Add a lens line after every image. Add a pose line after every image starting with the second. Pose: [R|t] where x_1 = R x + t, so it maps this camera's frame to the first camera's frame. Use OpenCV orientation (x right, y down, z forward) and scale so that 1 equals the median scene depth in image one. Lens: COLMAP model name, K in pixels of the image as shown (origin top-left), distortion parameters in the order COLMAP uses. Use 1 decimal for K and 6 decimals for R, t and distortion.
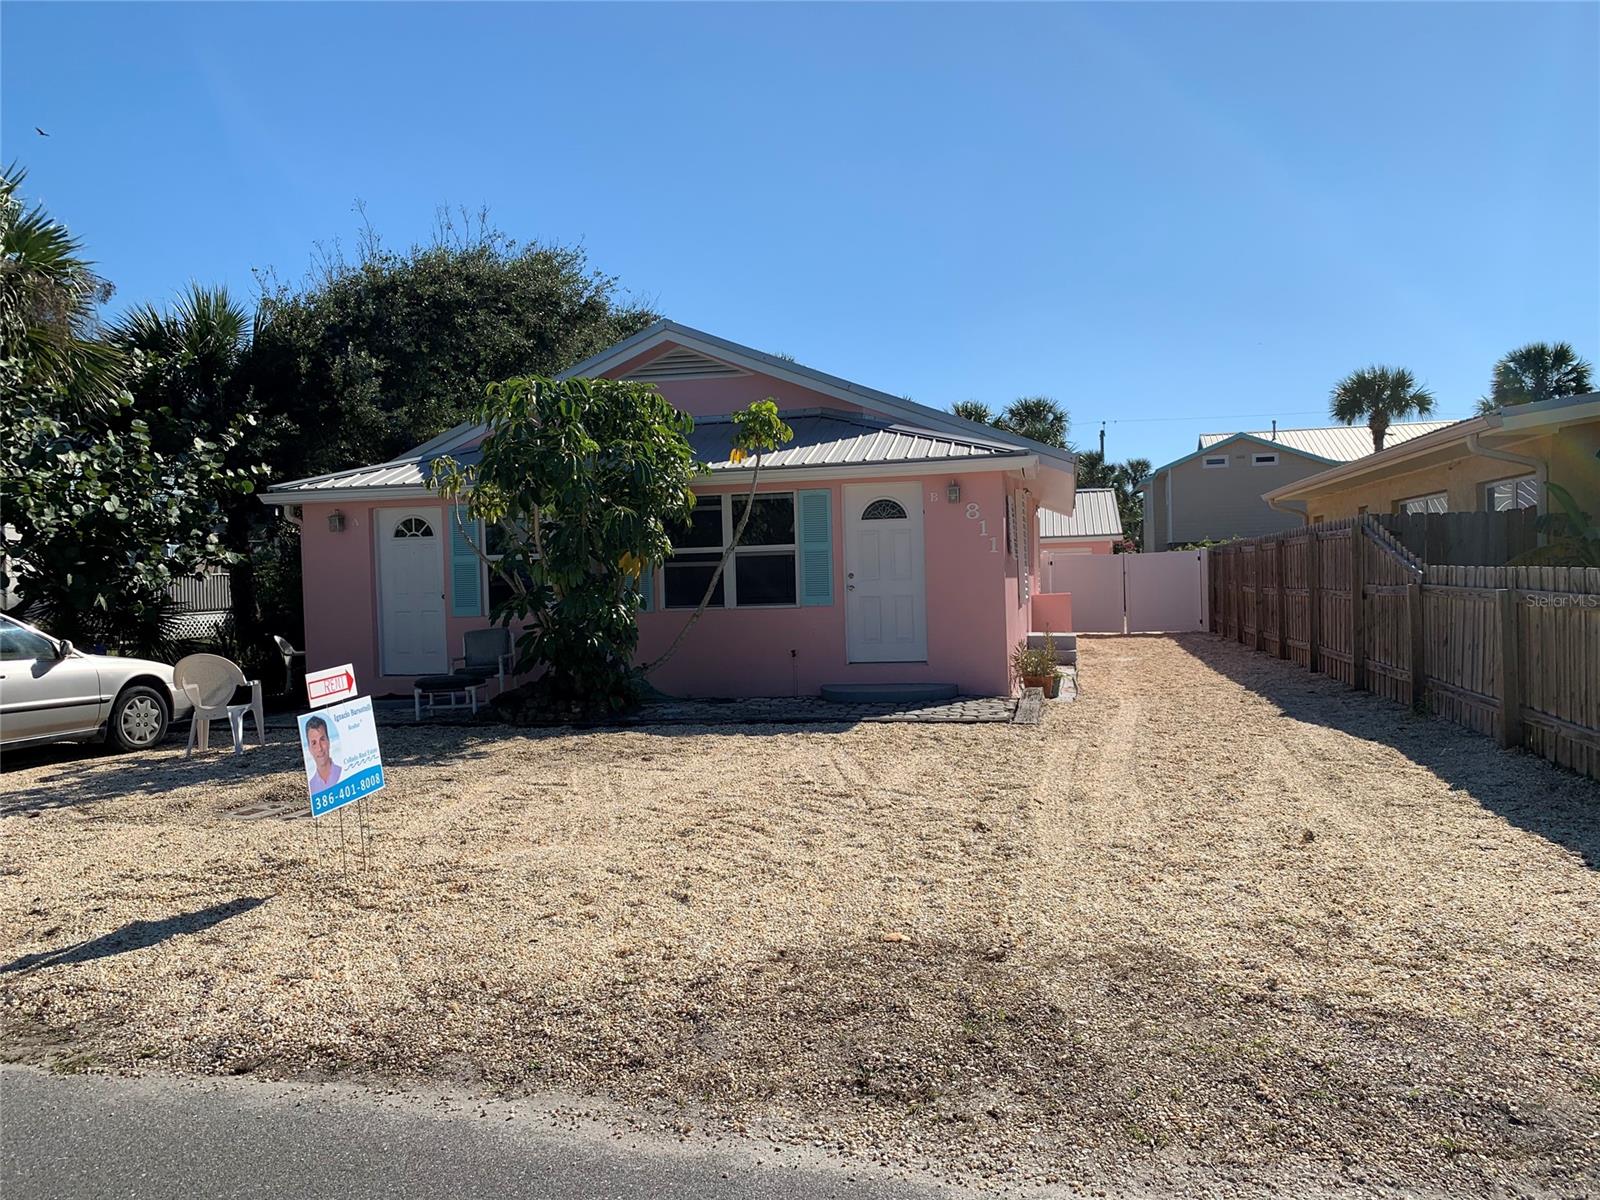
lens RADIAL K [[1221.4, 0, 802.7], [0, 1221.4, 593.8], [0, 0, 1]] dist [0.069755, -0.039235]
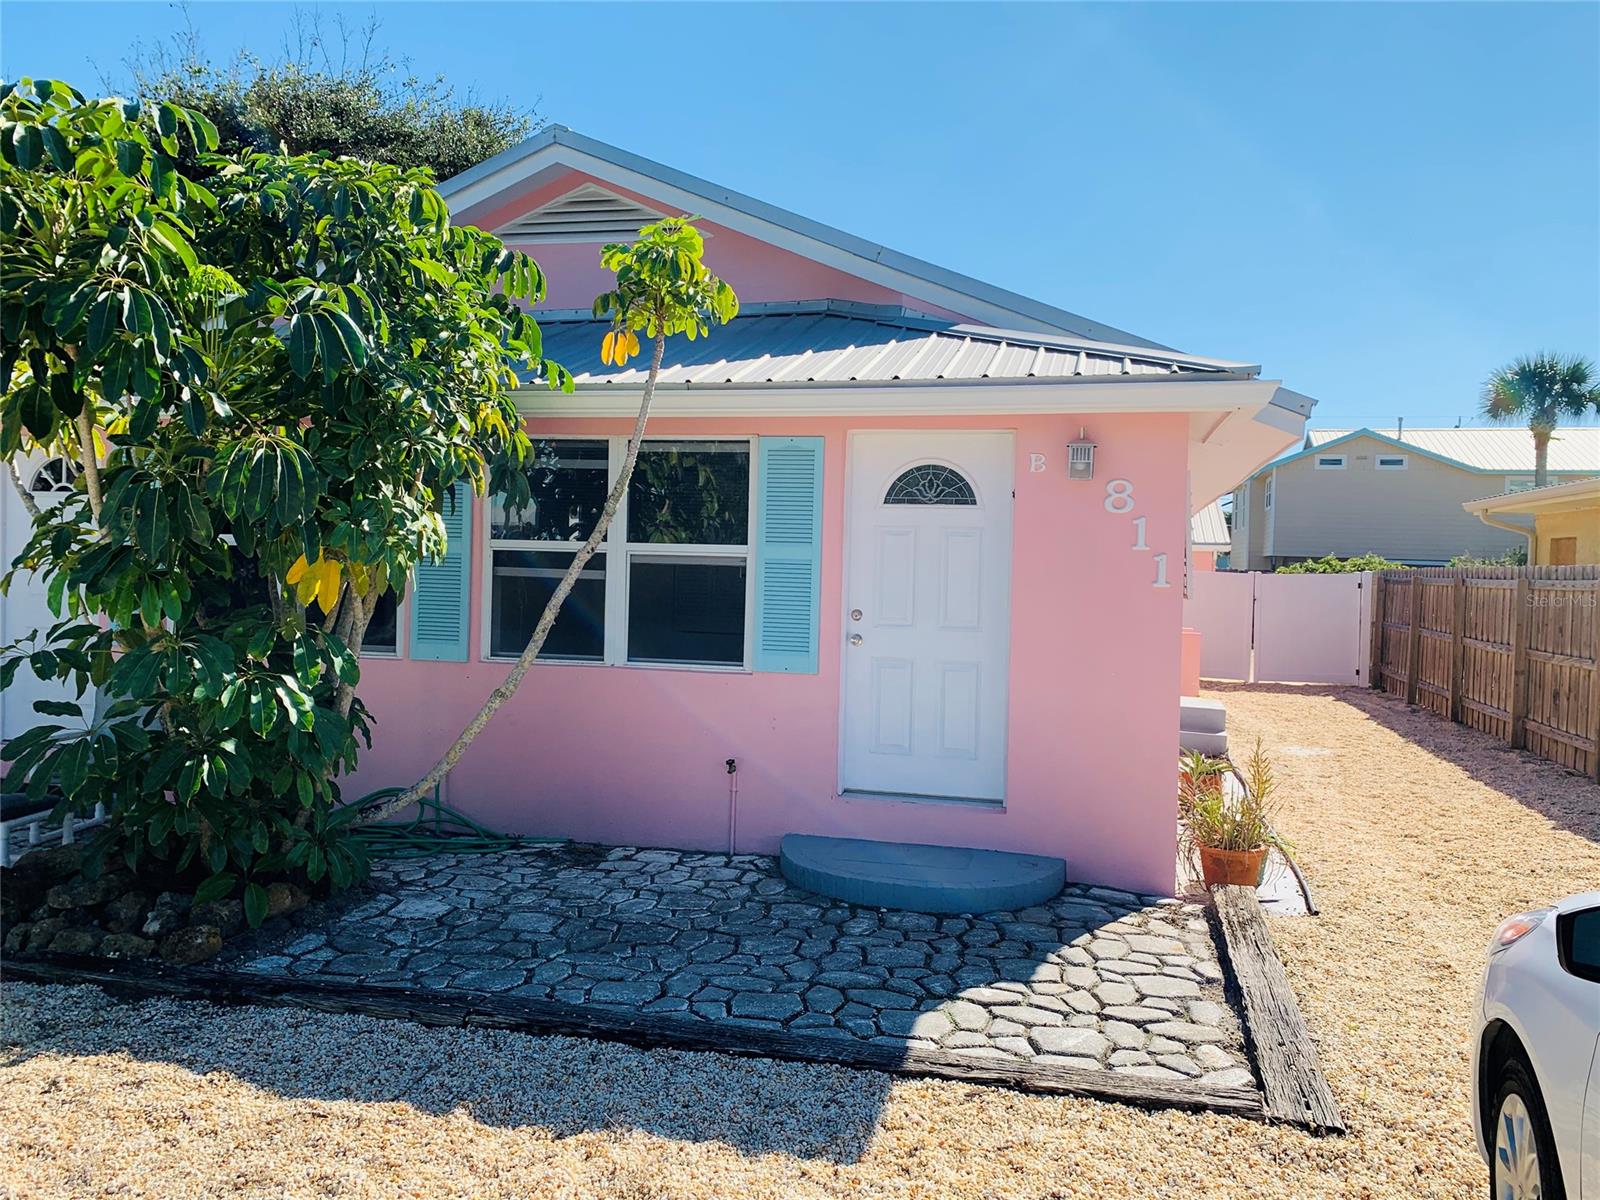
lens RADIAL K [[1221.4, 0, 797.1], [0, 1221.4, 600.9], [0, 0, 1]] dist [0.069755, -0.039235]
pose [[0.997726, 0.057443, -0.035253, 0.032414], [-0.056800, 0.998205, 0.018991, -0.028267], [0.036281, -0.016946, 0.999198, 0.493791]]
